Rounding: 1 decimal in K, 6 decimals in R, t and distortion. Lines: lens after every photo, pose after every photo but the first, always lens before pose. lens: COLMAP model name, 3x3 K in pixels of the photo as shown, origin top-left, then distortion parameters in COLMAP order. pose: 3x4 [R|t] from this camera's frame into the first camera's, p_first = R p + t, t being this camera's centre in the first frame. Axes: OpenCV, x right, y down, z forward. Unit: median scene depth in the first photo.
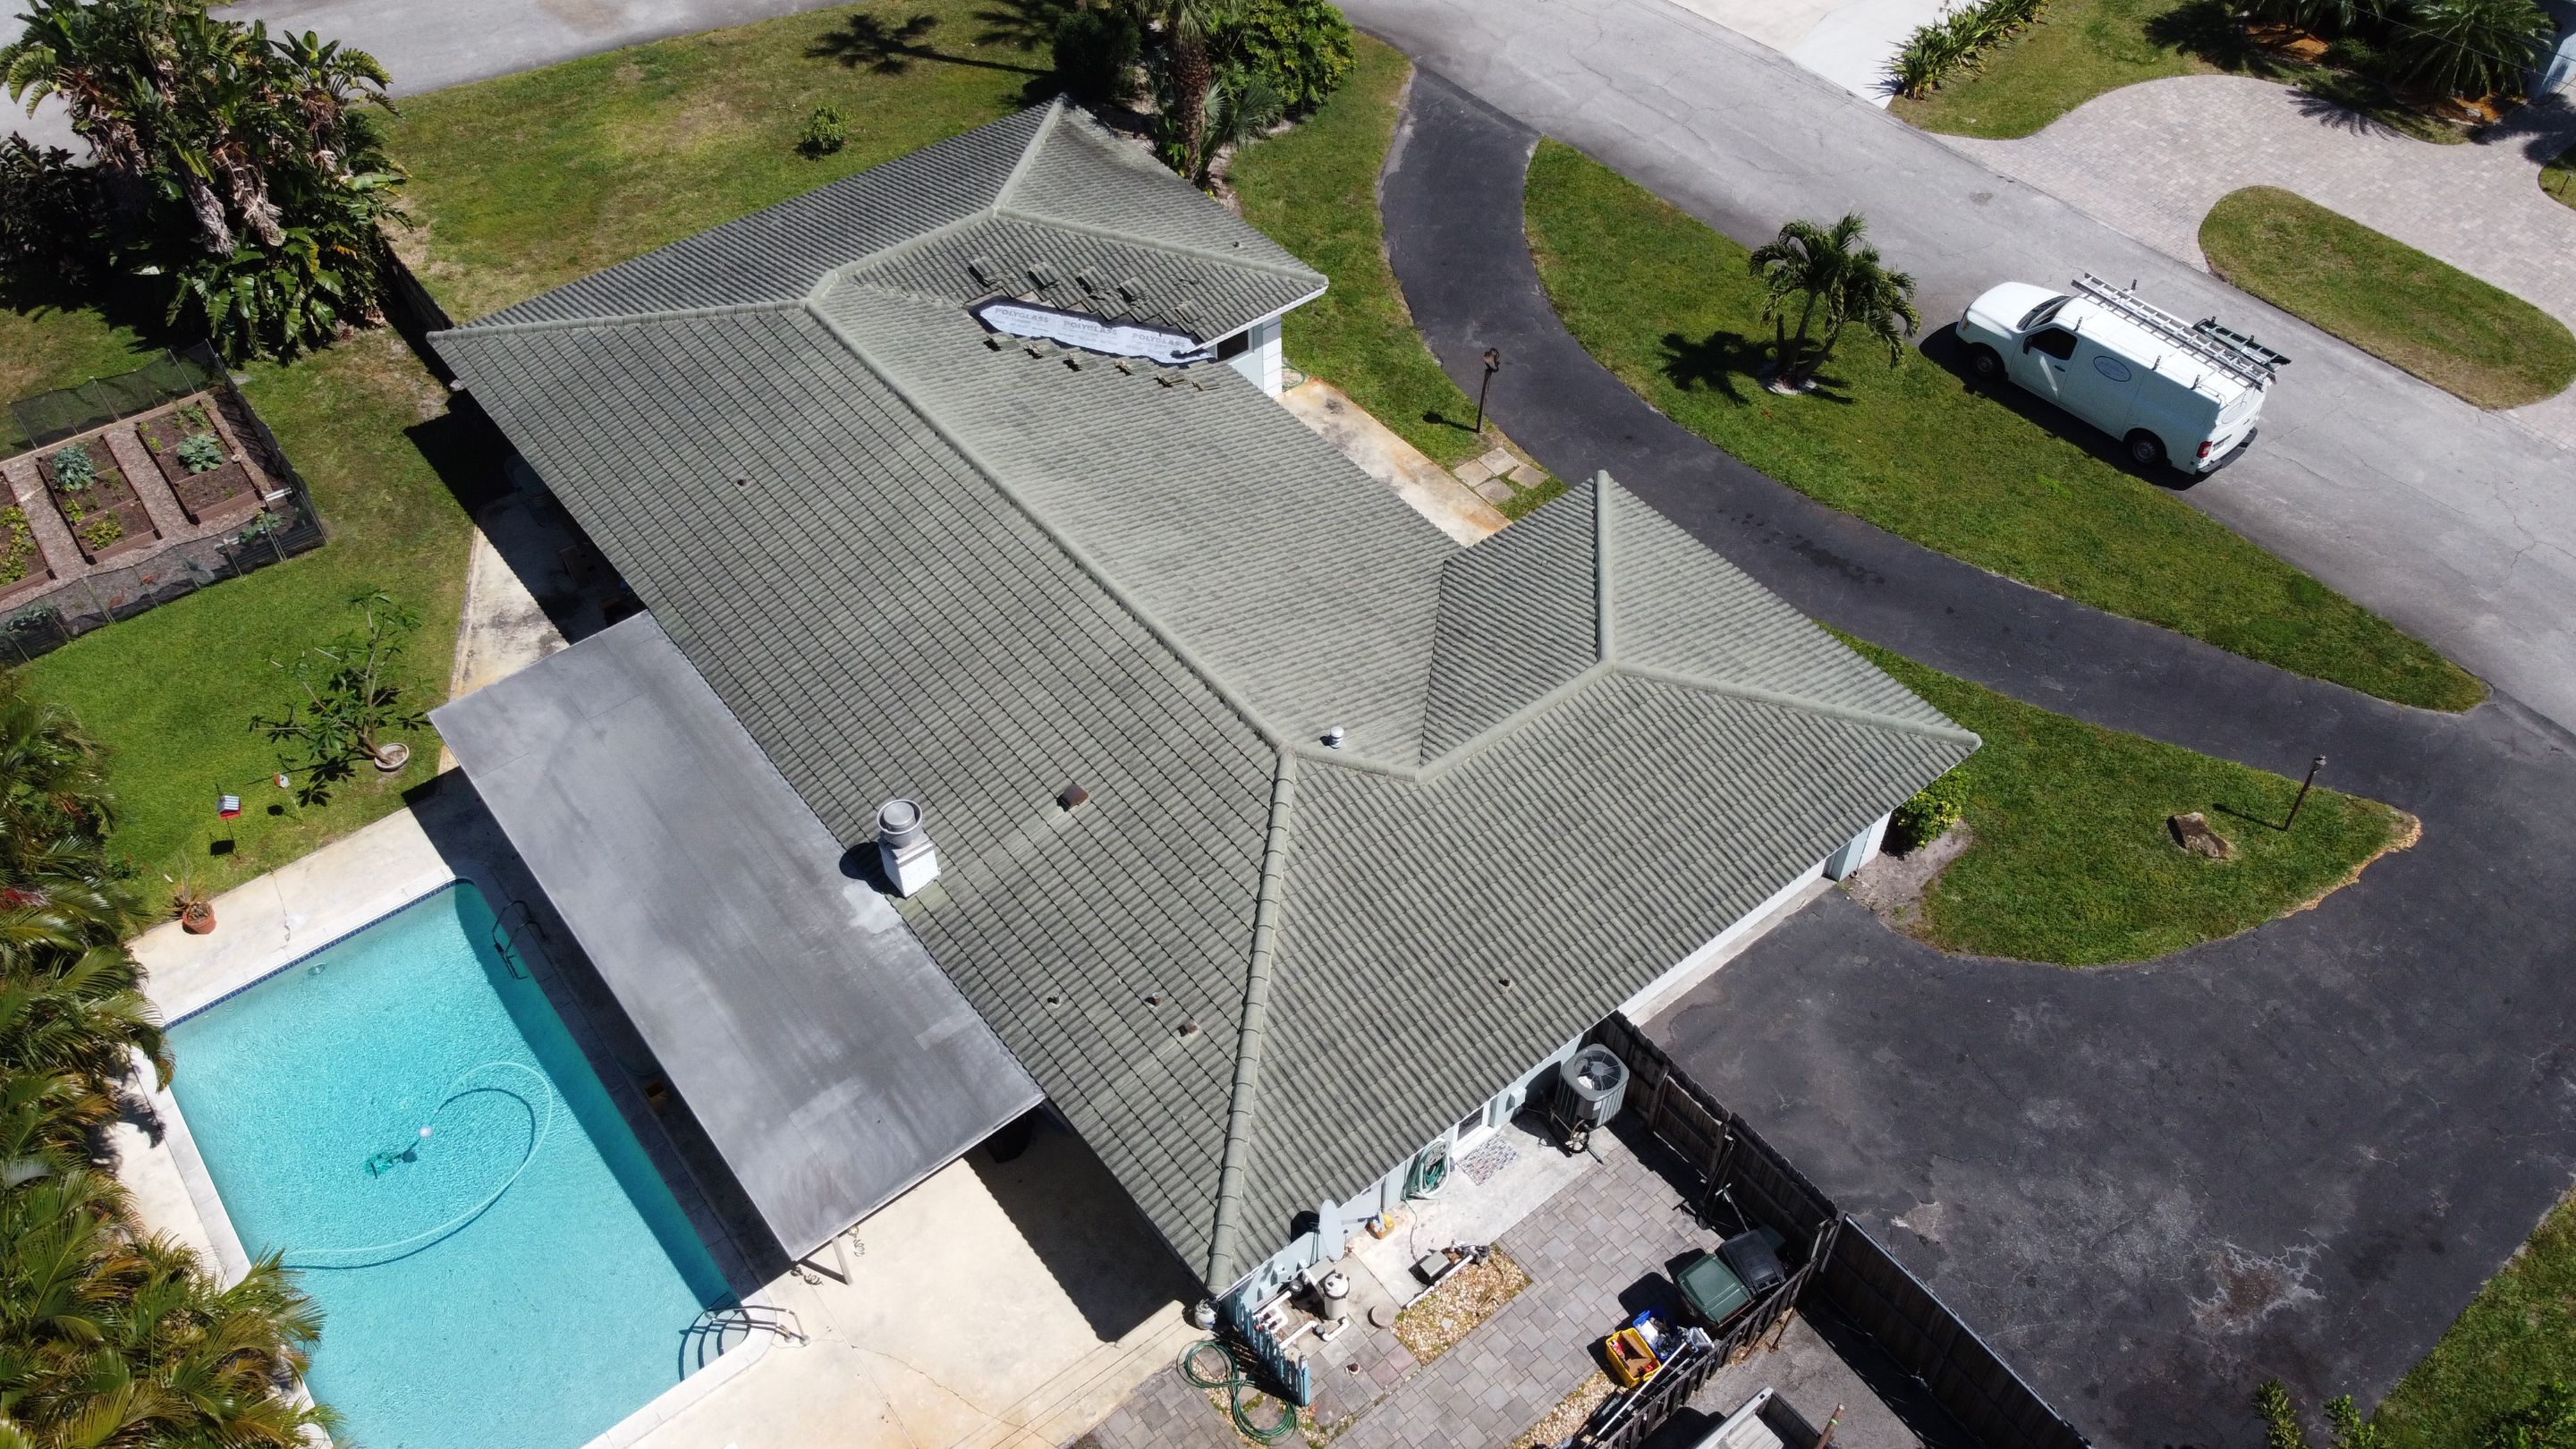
lens RADIAL K [[1940.6, 0, 1281.0], [0, 1940.6, 716.0], [0, 0, 1]] dist [-0.000842, -0.004097]
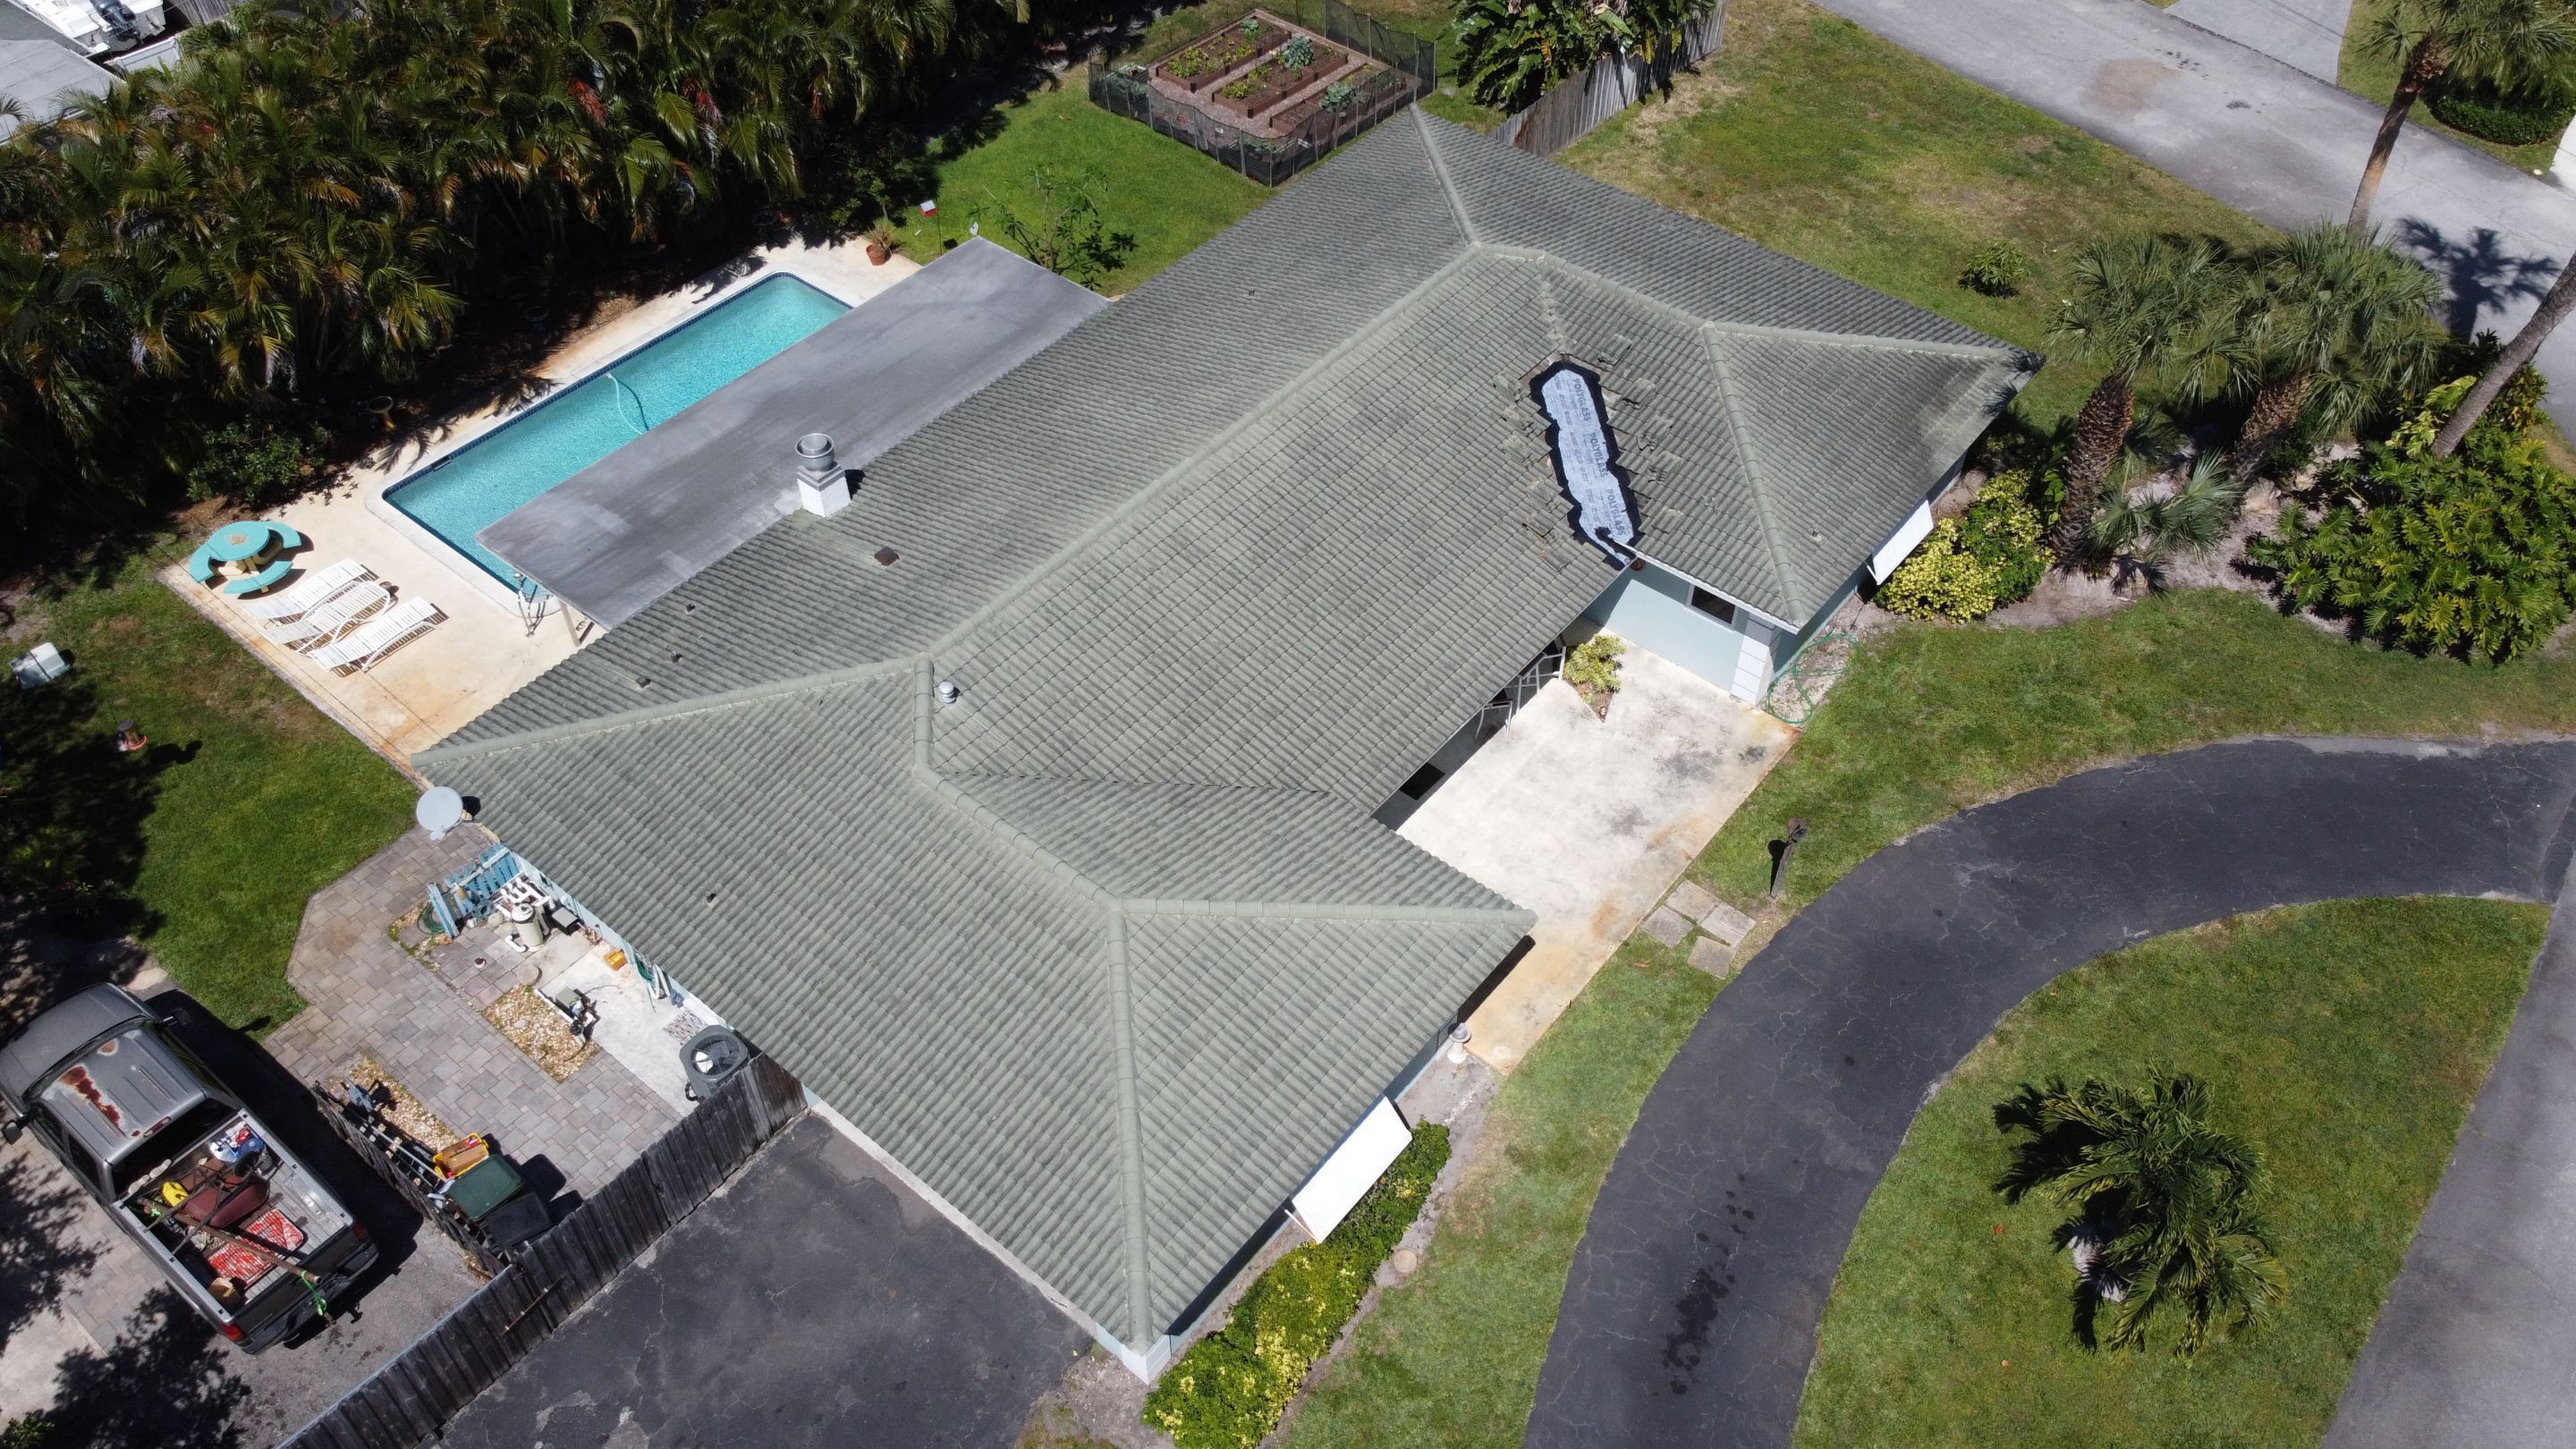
lens RADIAL K [[1940.6, 0, 1281.0], [0, 1940.6, 716.0], [0, 0, 1]] dist [-0.000842, -0.004097]
pose [[0.219166, 0.708231, -0.671099, 0.699378], [-0.712118, 0.586303, 0.386182, -0.460218], [0.666974, 0.393264, 0.632842, 0.455942]]
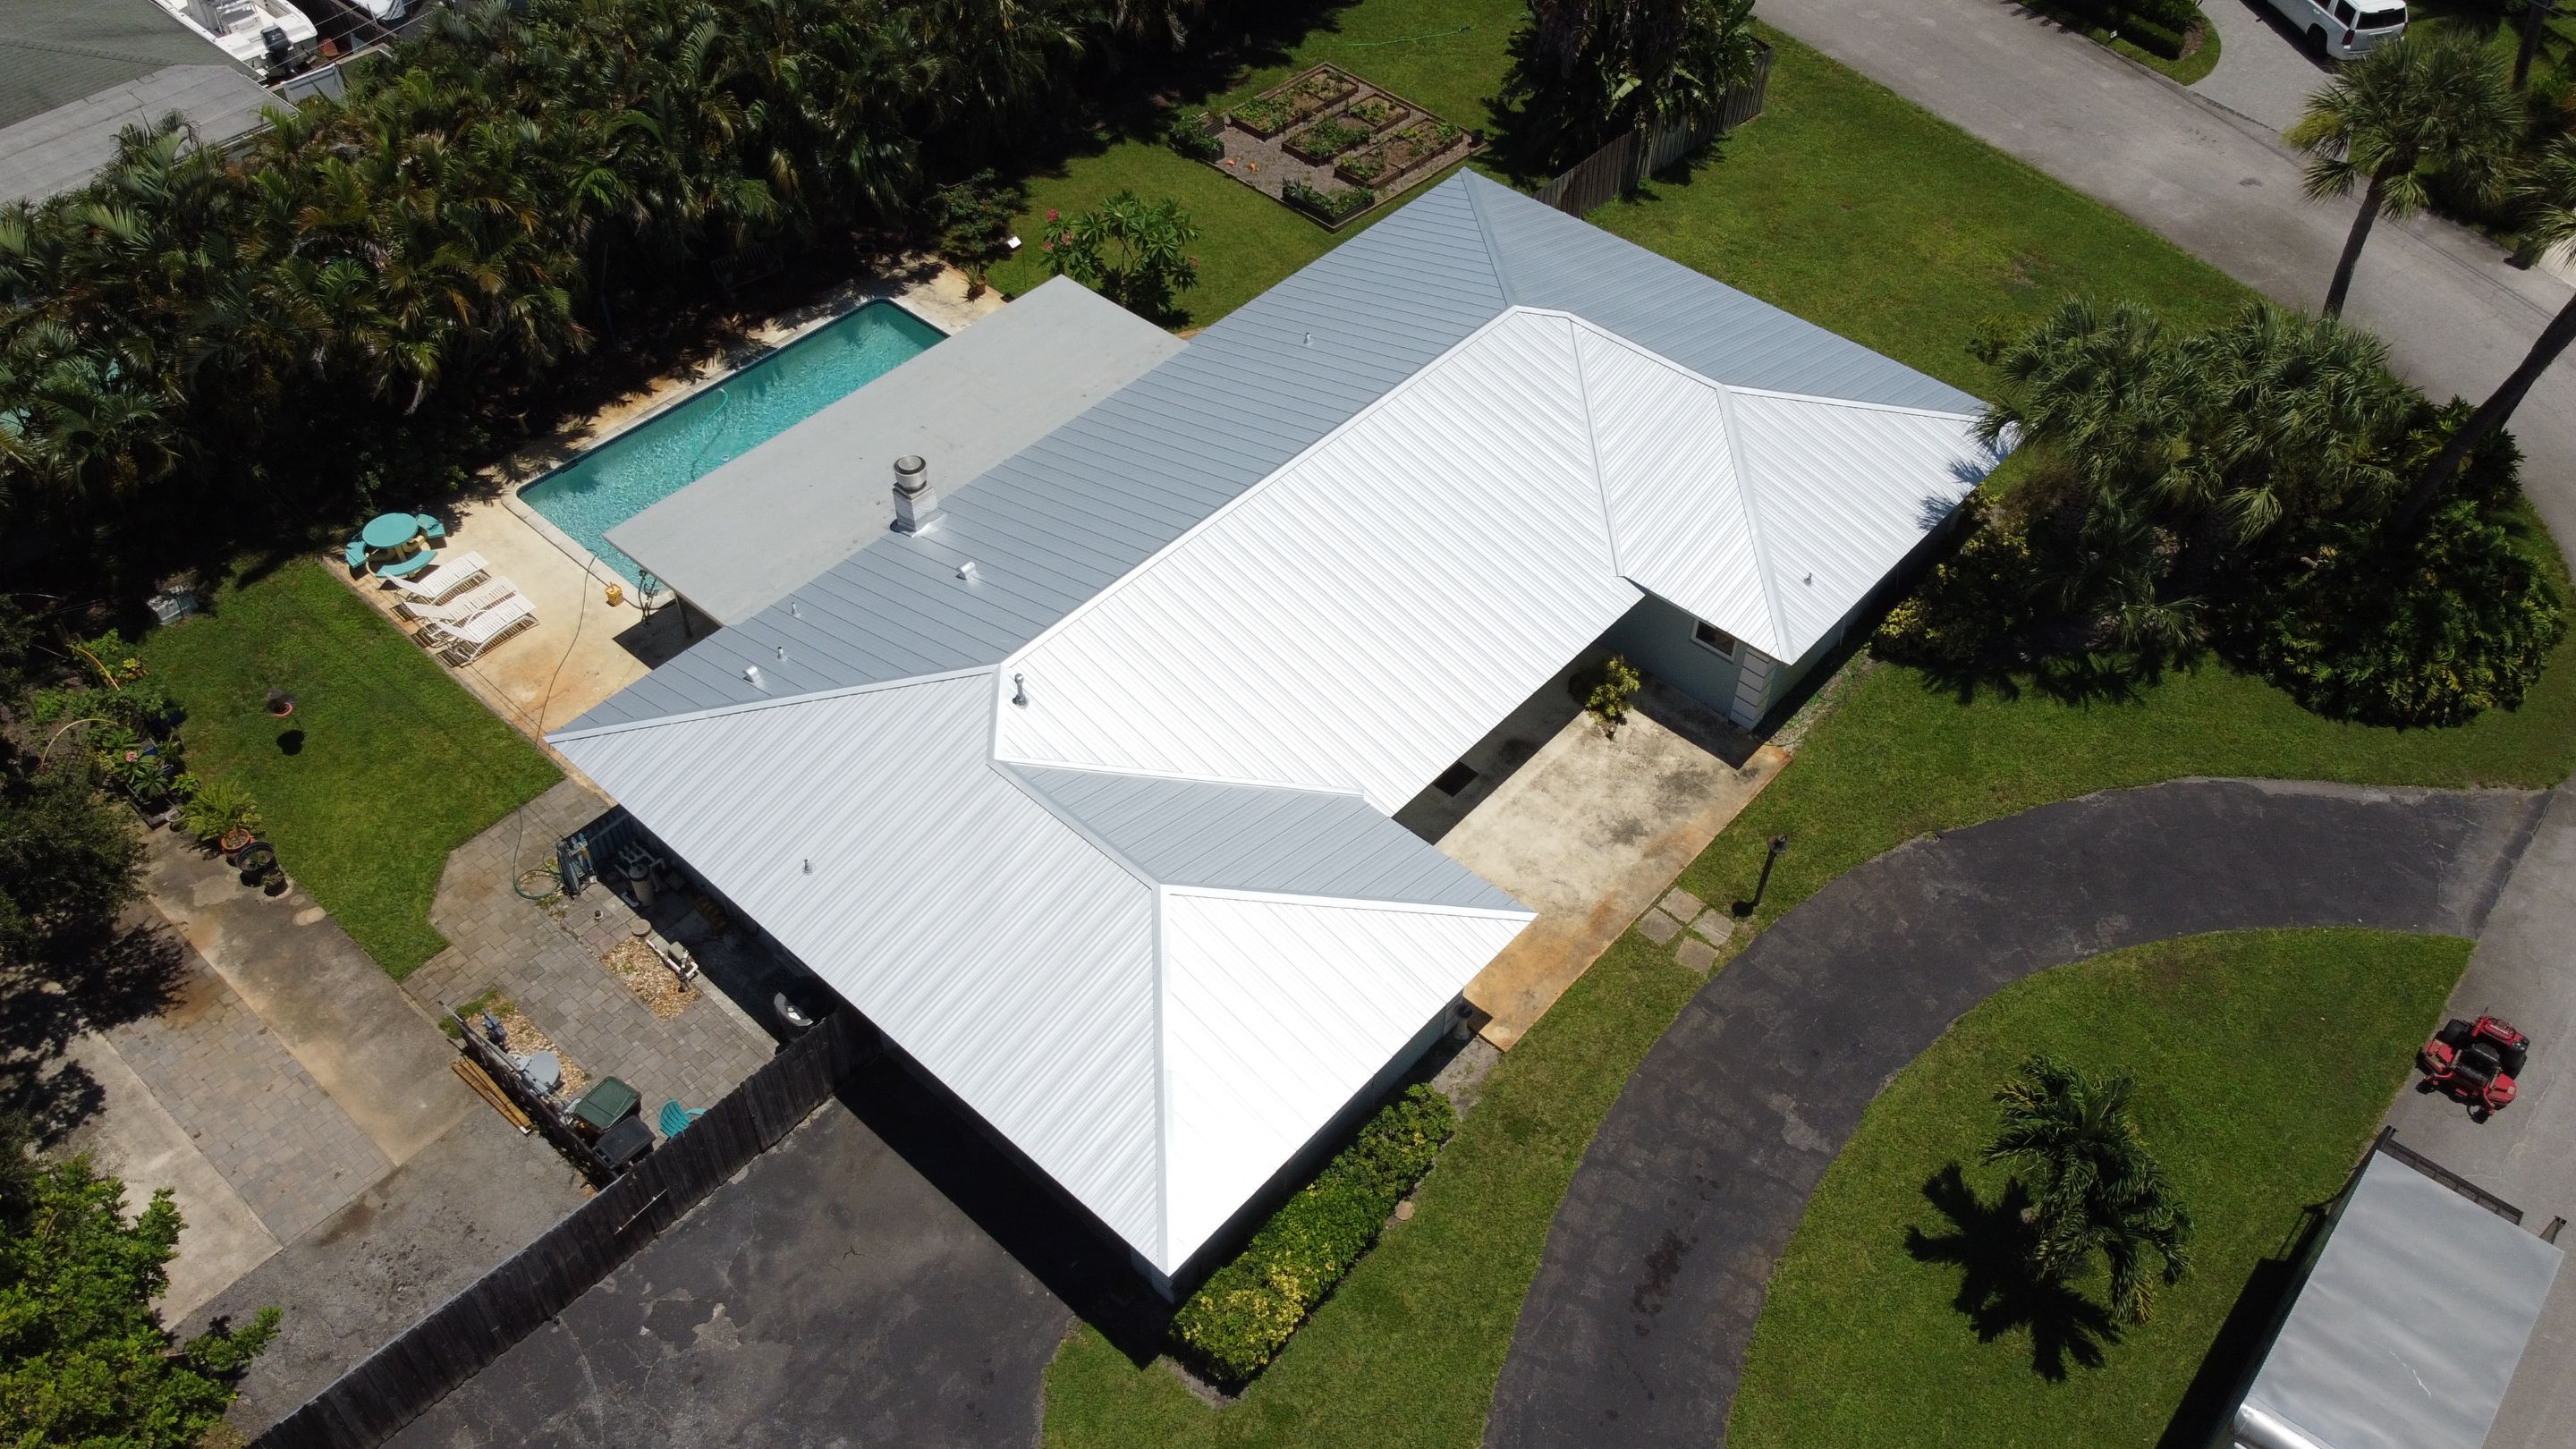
lens RADIAL K [[1940.6, 0, 1281.0], [0, 1940.6, 716.0], [0, 0, 1]] dist [-0.000842, -0.004097]
pose [[0.172757, 0.712707, -0.679856, 0.780425], [-0.722954, 0.560532, 0.403908, -0.512702], [0.668949, 0.421726, 0.612090, 0.390153]]
